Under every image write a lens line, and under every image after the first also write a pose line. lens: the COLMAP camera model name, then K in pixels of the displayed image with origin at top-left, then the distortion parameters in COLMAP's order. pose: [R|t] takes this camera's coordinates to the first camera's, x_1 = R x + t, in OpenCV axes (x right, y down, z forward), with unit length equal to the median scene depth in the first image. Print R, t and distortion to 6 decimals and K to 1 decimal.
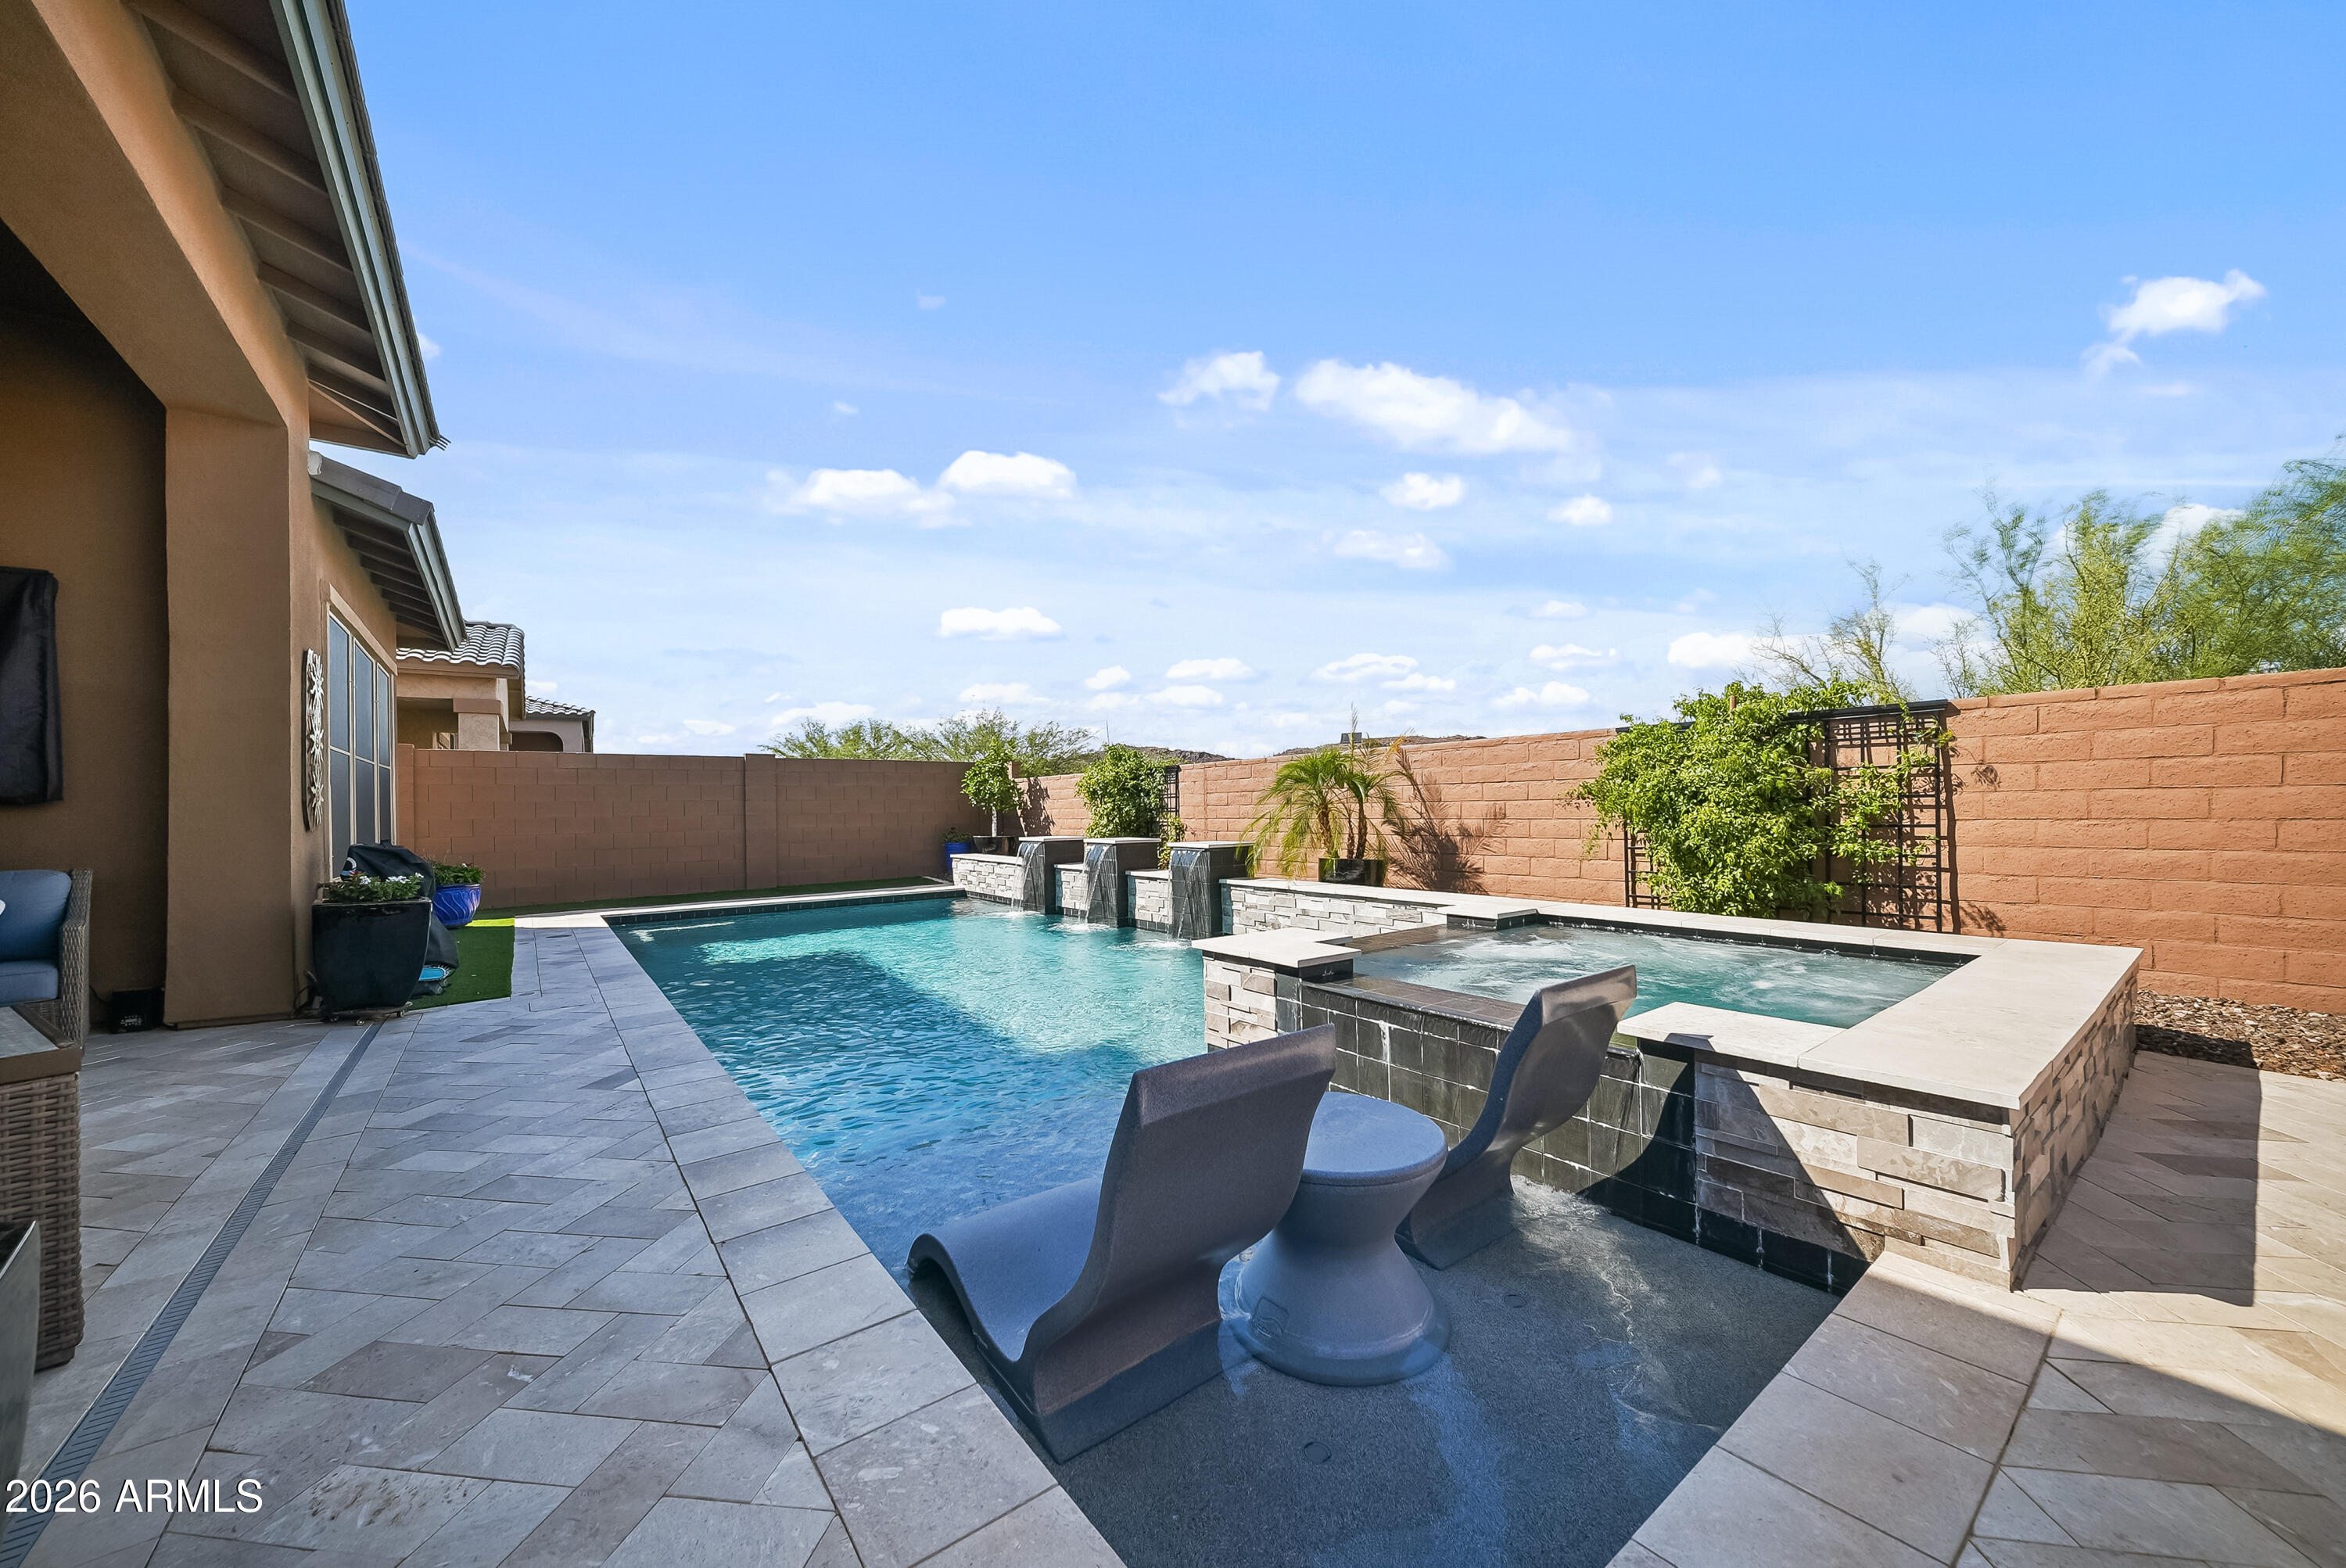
lens RADIAL K [[847.0, 0, 1172.1], [0, 847.0, 832.1], [0, 0, 1]] dist [0.000342, -0.006243]
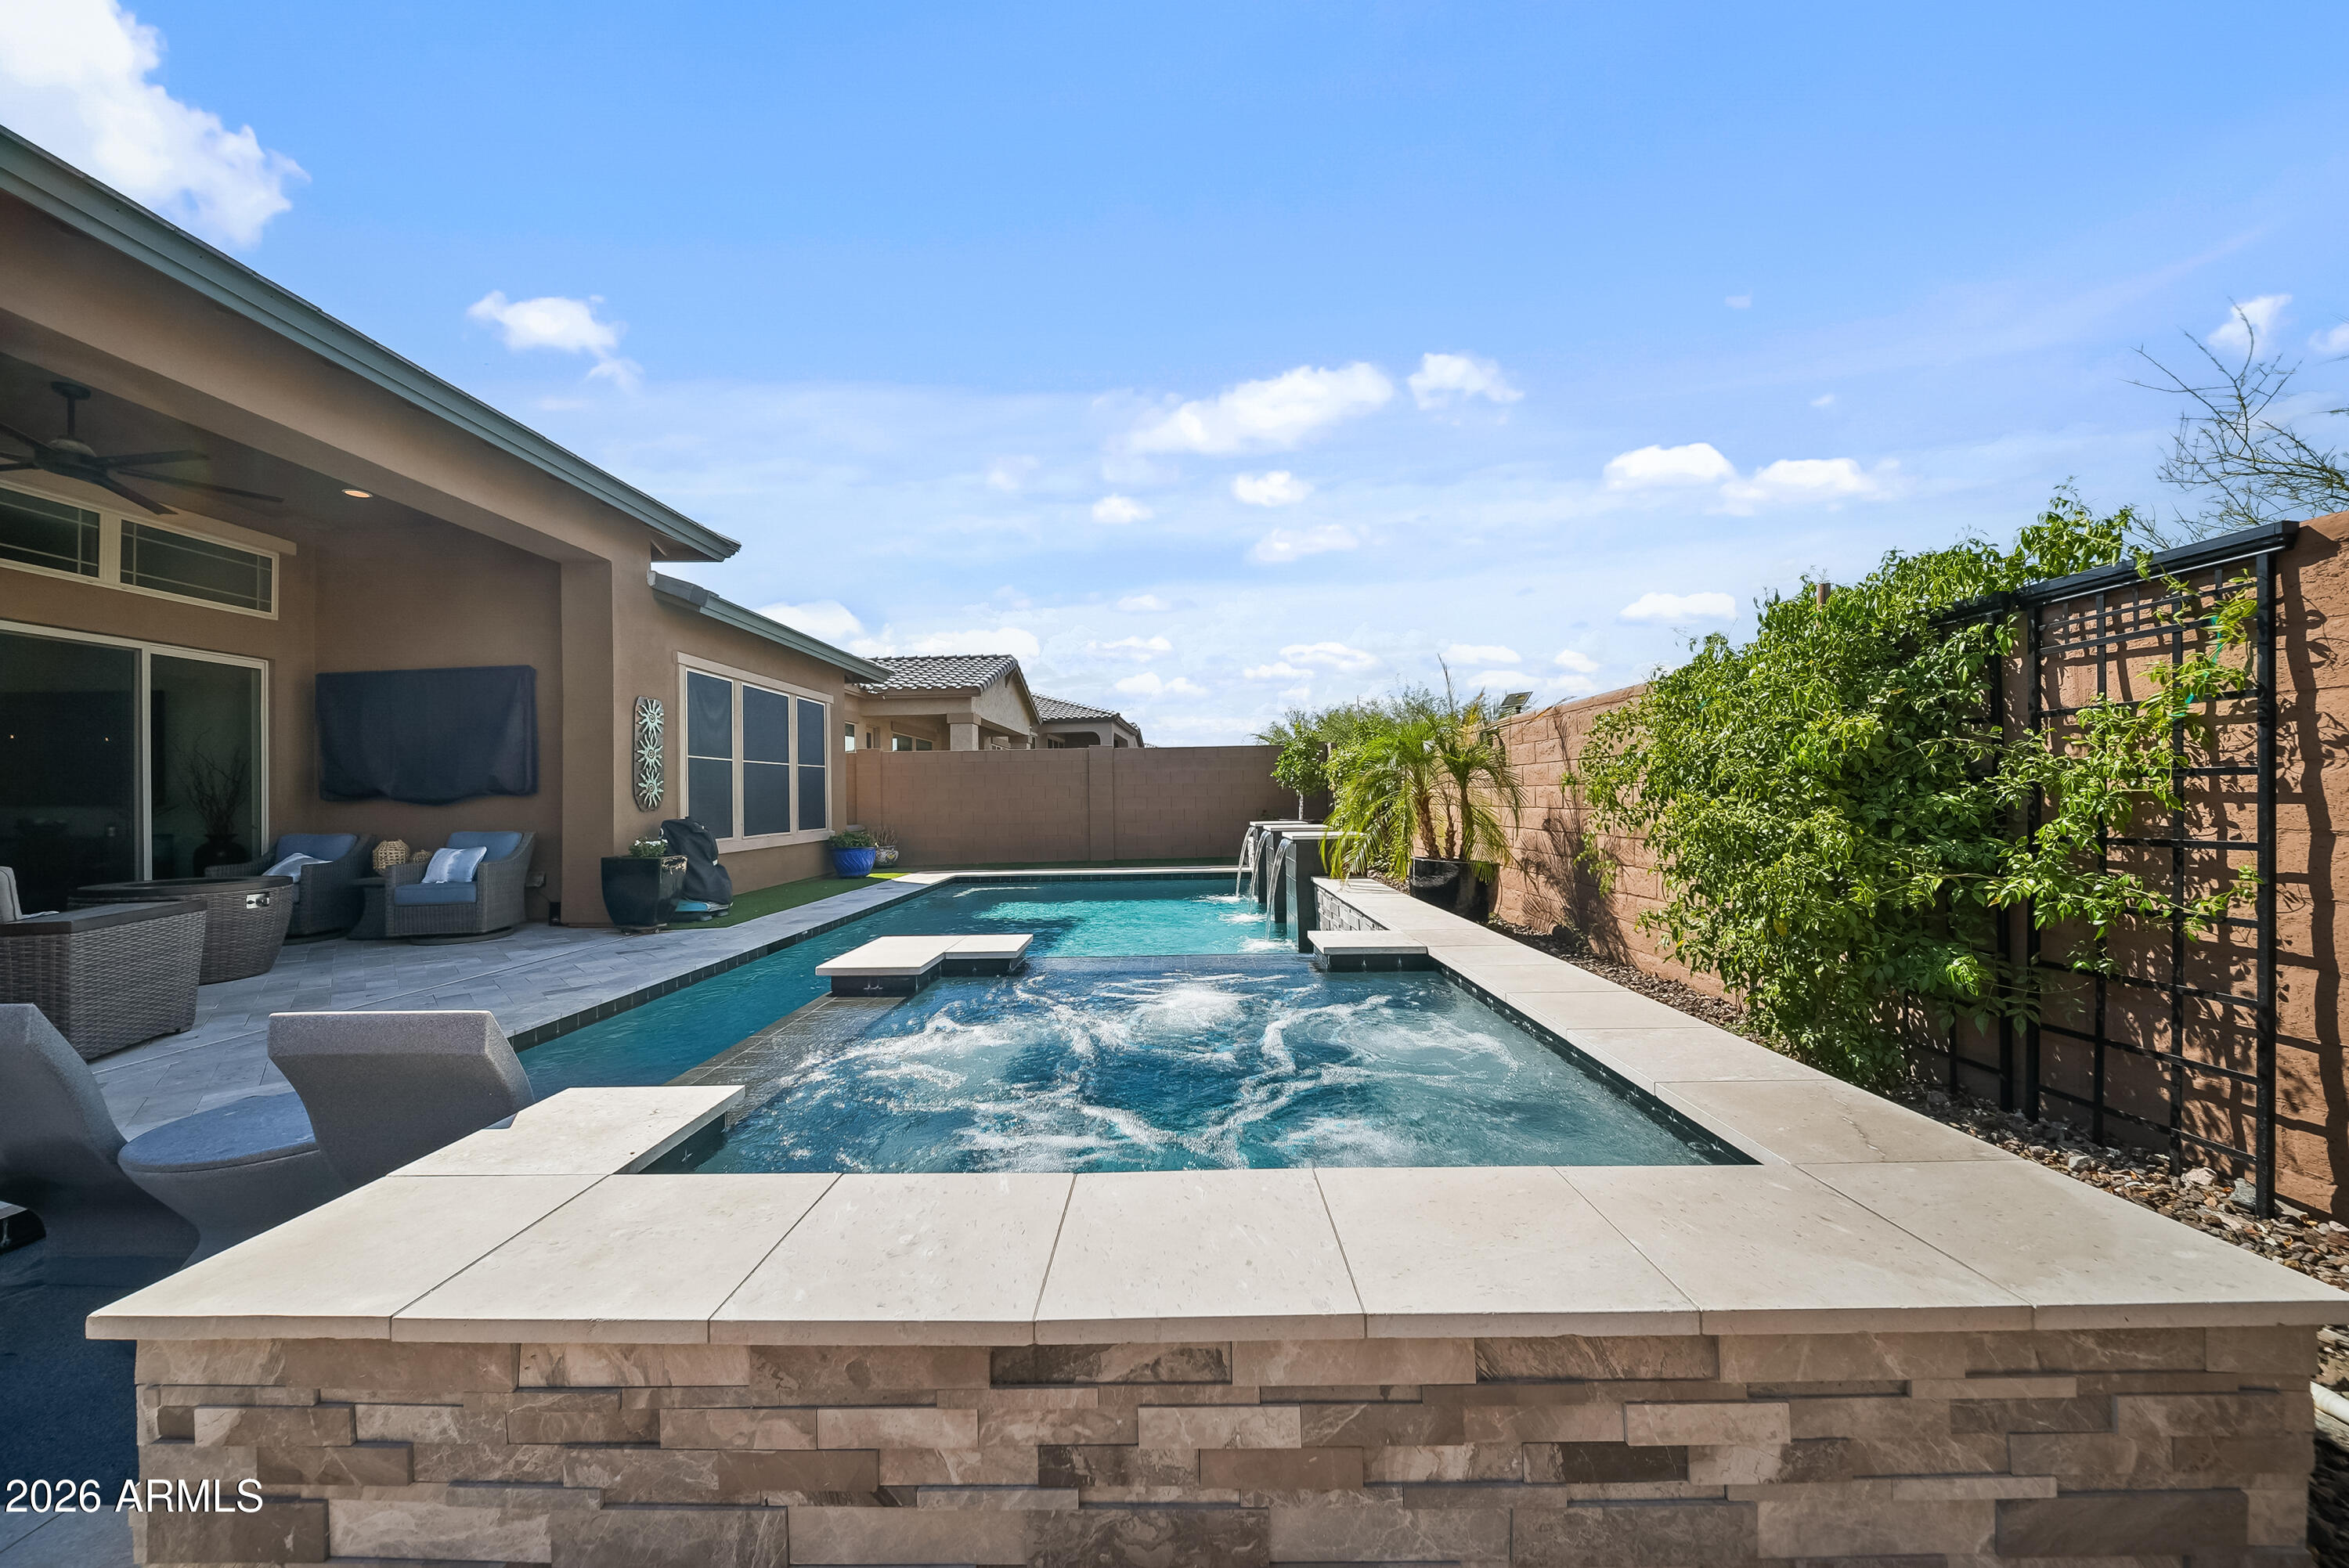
lens RADIAL K [[838.3, 0, 1172.8], [0, 838.3, 790.5], [0, 0, 1]] dist [-0.005963, -0.000333]
pose [[0.784861, -0.003232, -0.619664, 0.728664], [-0.012193, 0.999712, -0.020658, -0.018858], [0.619552, 0.023769, 0.784595, 0.374545]]
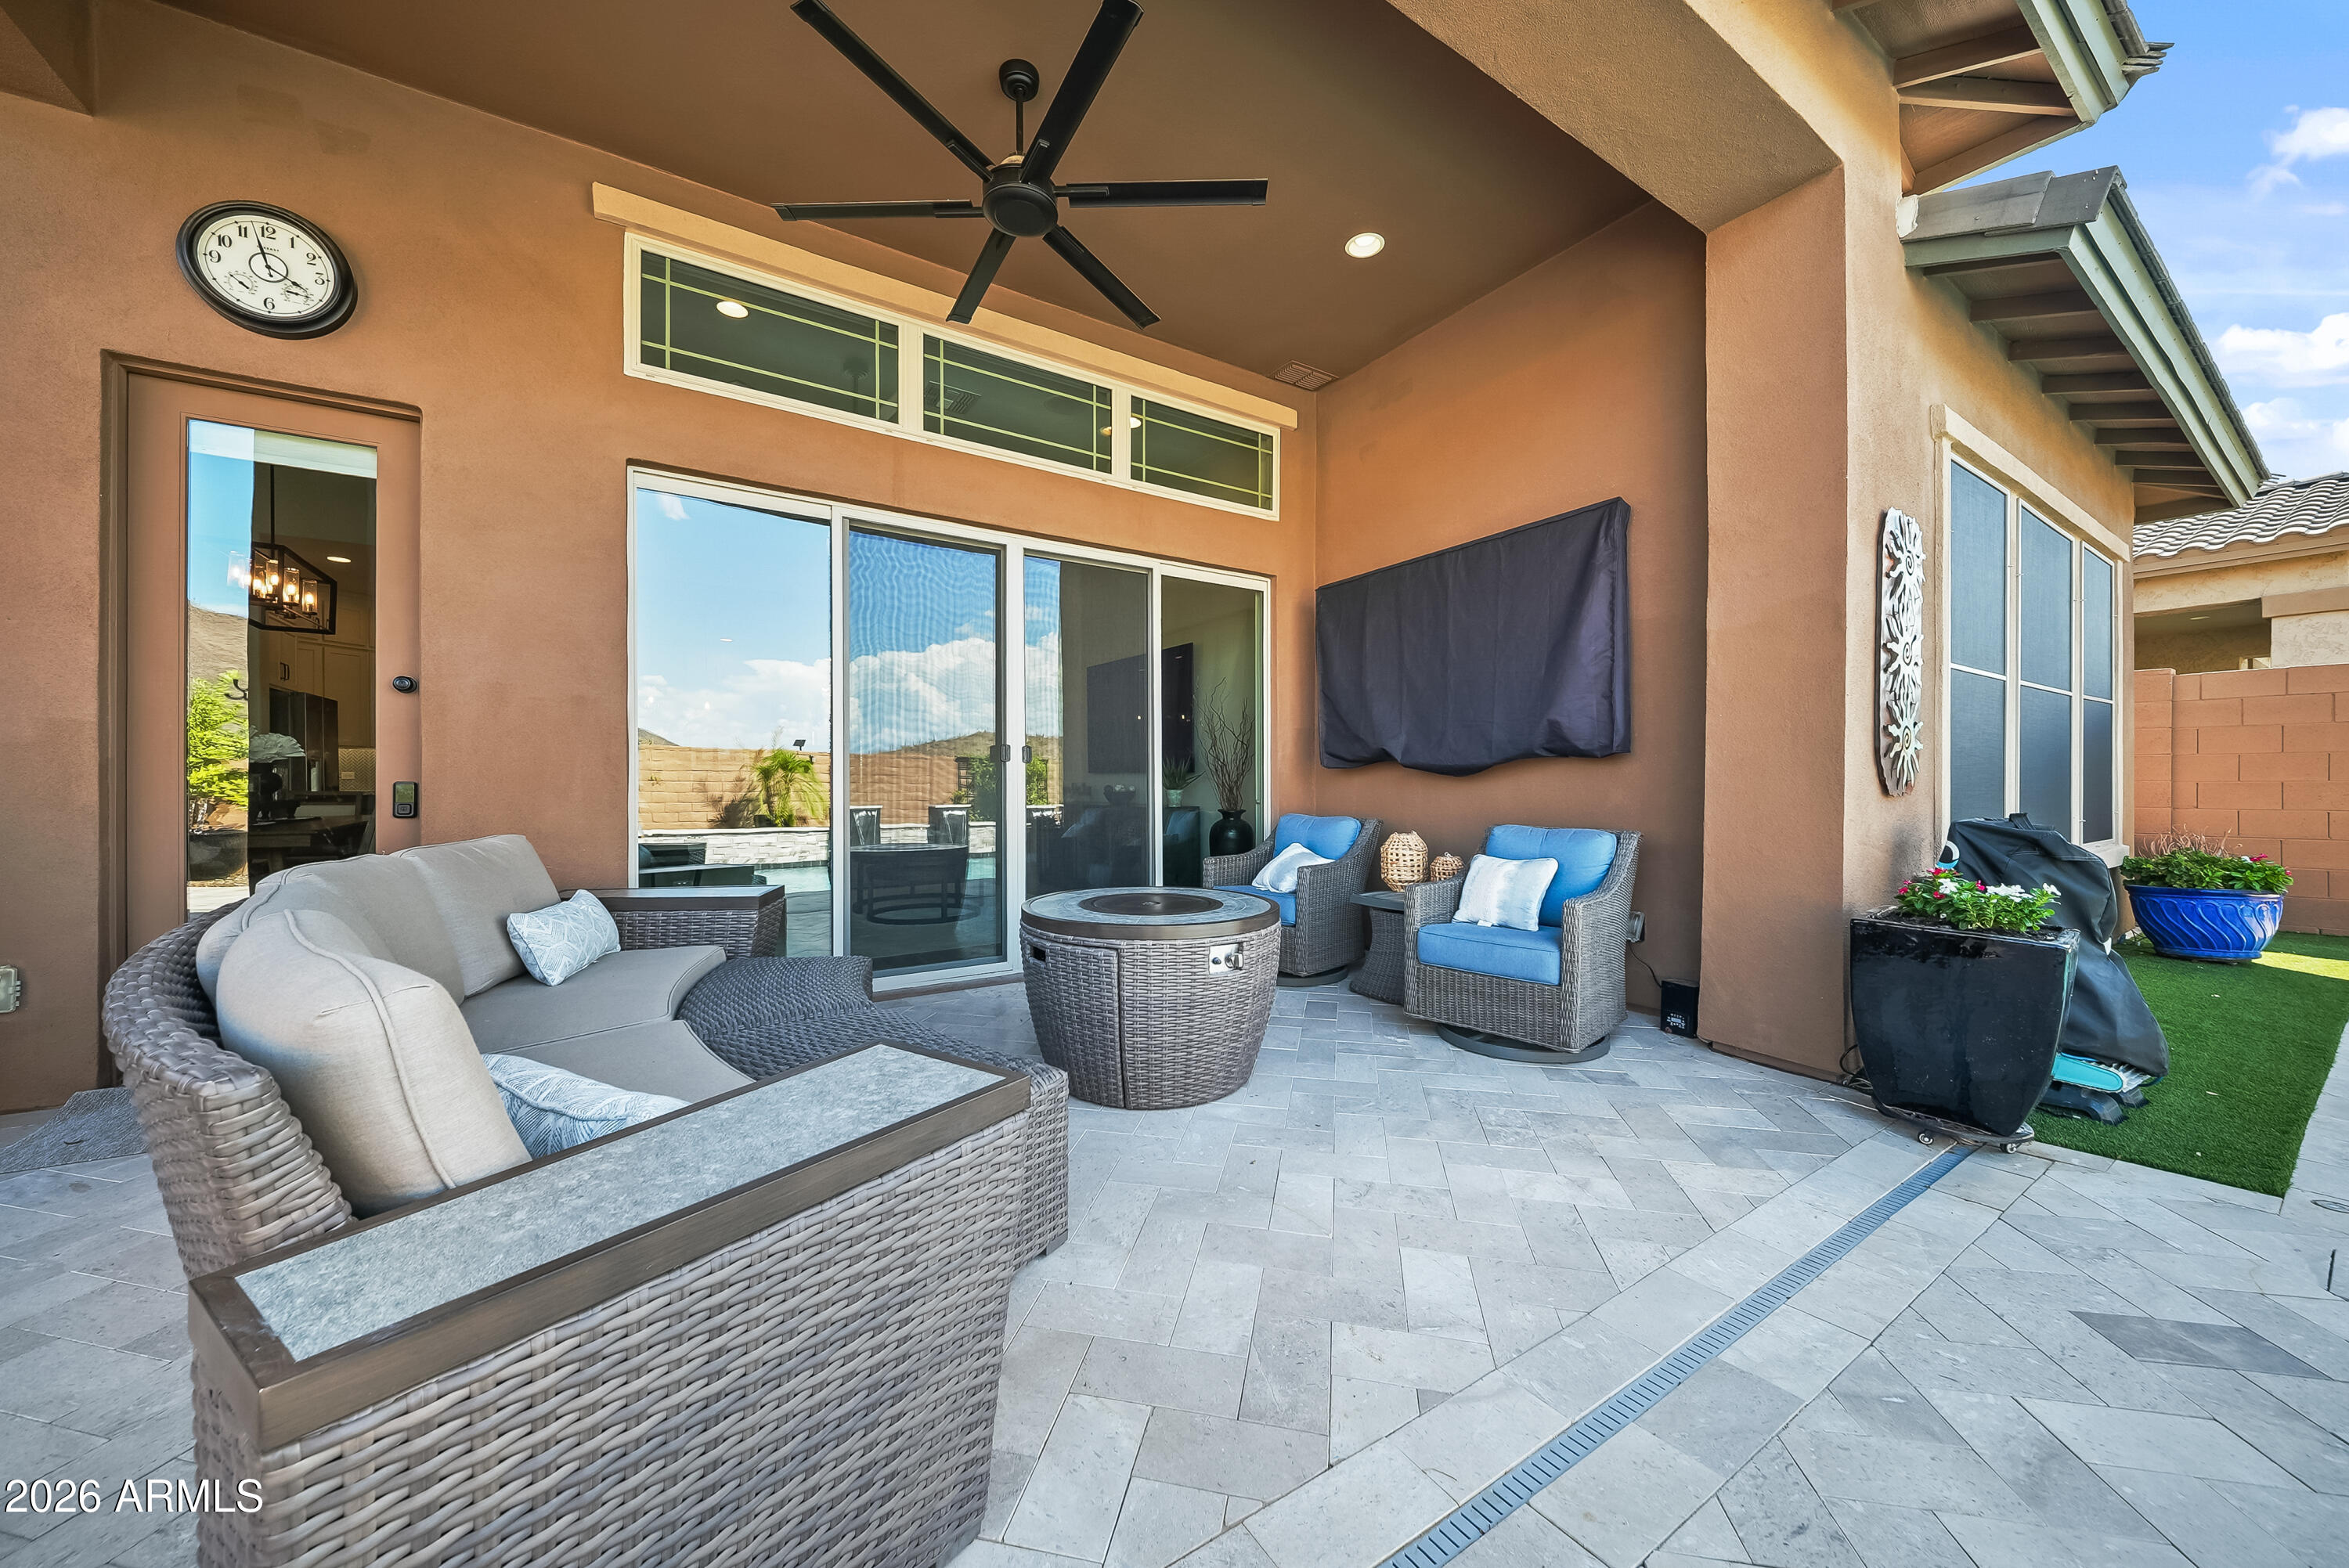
lens RADIAL K [[840.5, 0, 1170.2], [0, 840.5, 771.7], [0, 0, 1]] dist [-0.002293, -0.003333]
pose [[-0.076479, 0.001085, -0.997071, -0.343022], [-0.025928, 0.999659, 0.003077, -0.006505], [0.996734, 0.026087, -0.076425, 0.493804]]
